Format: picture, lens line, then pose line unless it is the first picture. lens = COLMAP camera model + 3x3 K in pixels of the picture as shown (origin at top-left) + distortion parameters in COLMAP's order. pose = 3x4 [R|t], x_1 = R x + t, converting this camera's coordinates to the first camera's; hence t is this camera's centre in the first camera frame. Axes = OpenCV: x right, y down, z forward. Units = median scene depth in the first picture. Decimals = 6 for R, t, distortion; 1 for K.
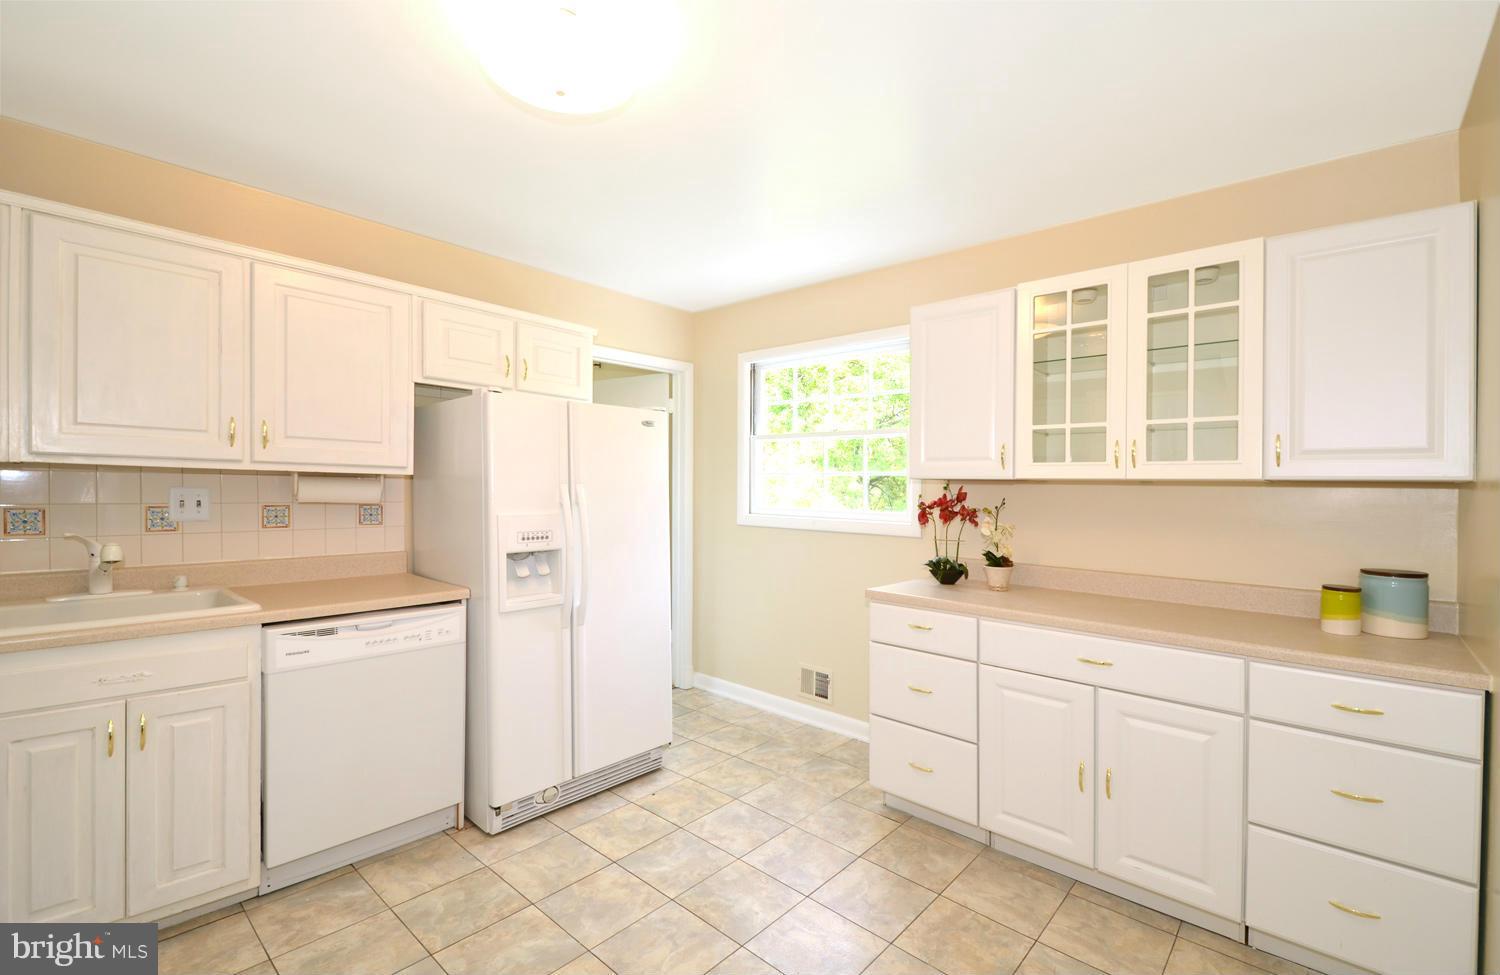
lens RADIAL K [[652.3, 0, 761.4], [0, 652.3, 490.8], [0, 0, 1]] dist [0.021369, -0.024289]
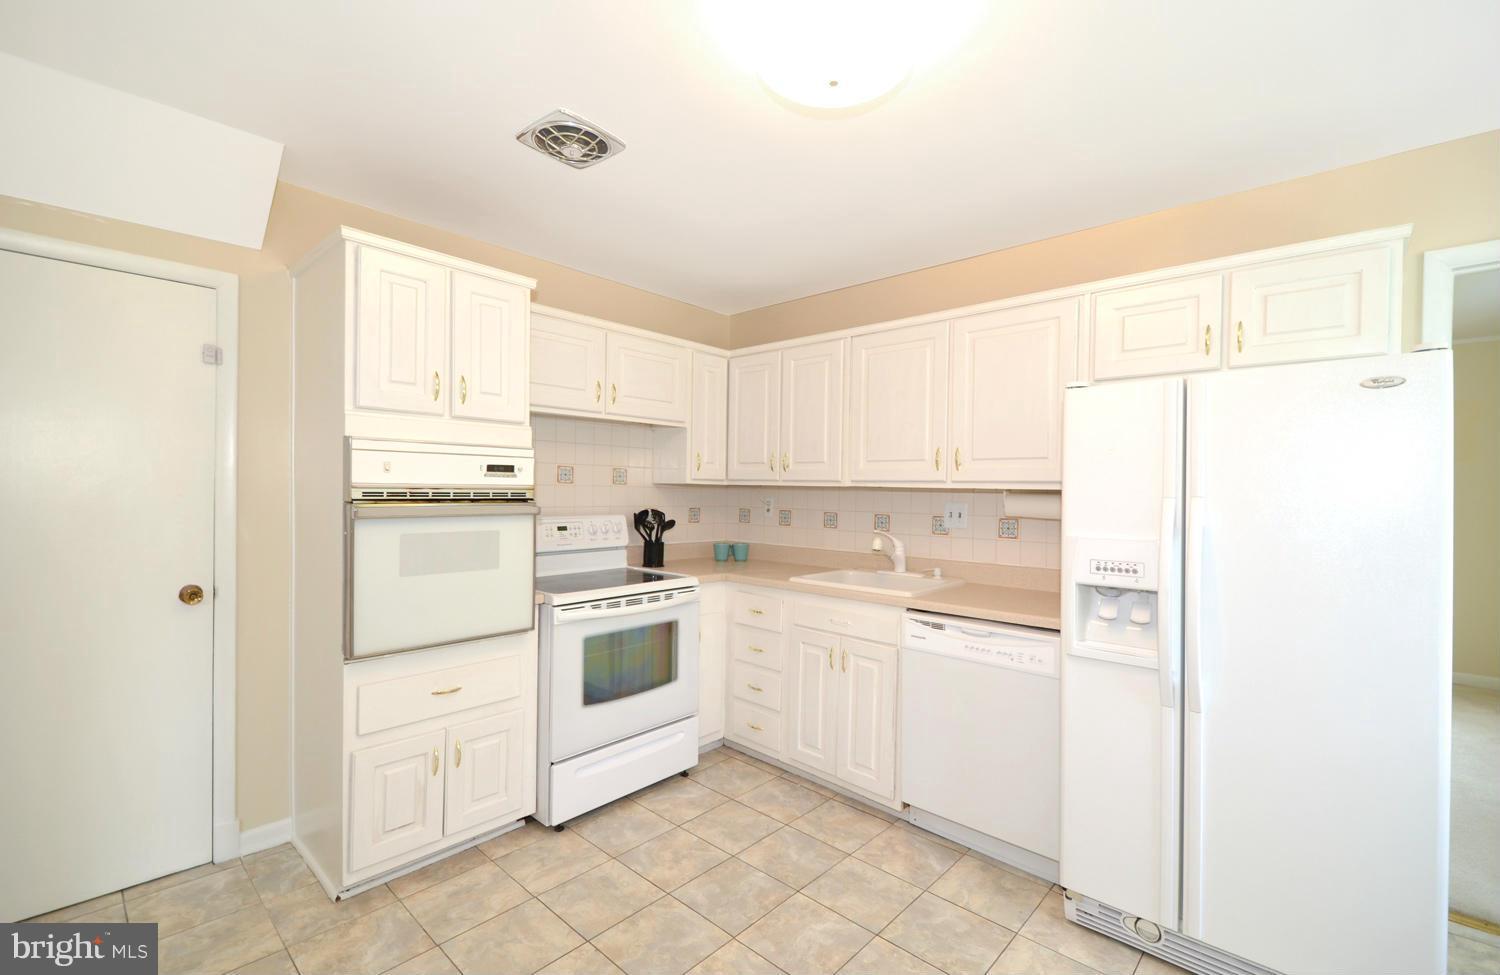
lens RADIAL K [[652.3, 0, 761.4], [0, 652.3, 490.8], [0, 0, 1]] dist [0.021369, -0.024289]
pose [[-0.045434, -0.017495, -0.998814, 0.488432], [-0.012595, 0.999777, -0.016939, -0.001744], [0.998888, 0.011811, -0.045645, 0.695385]]
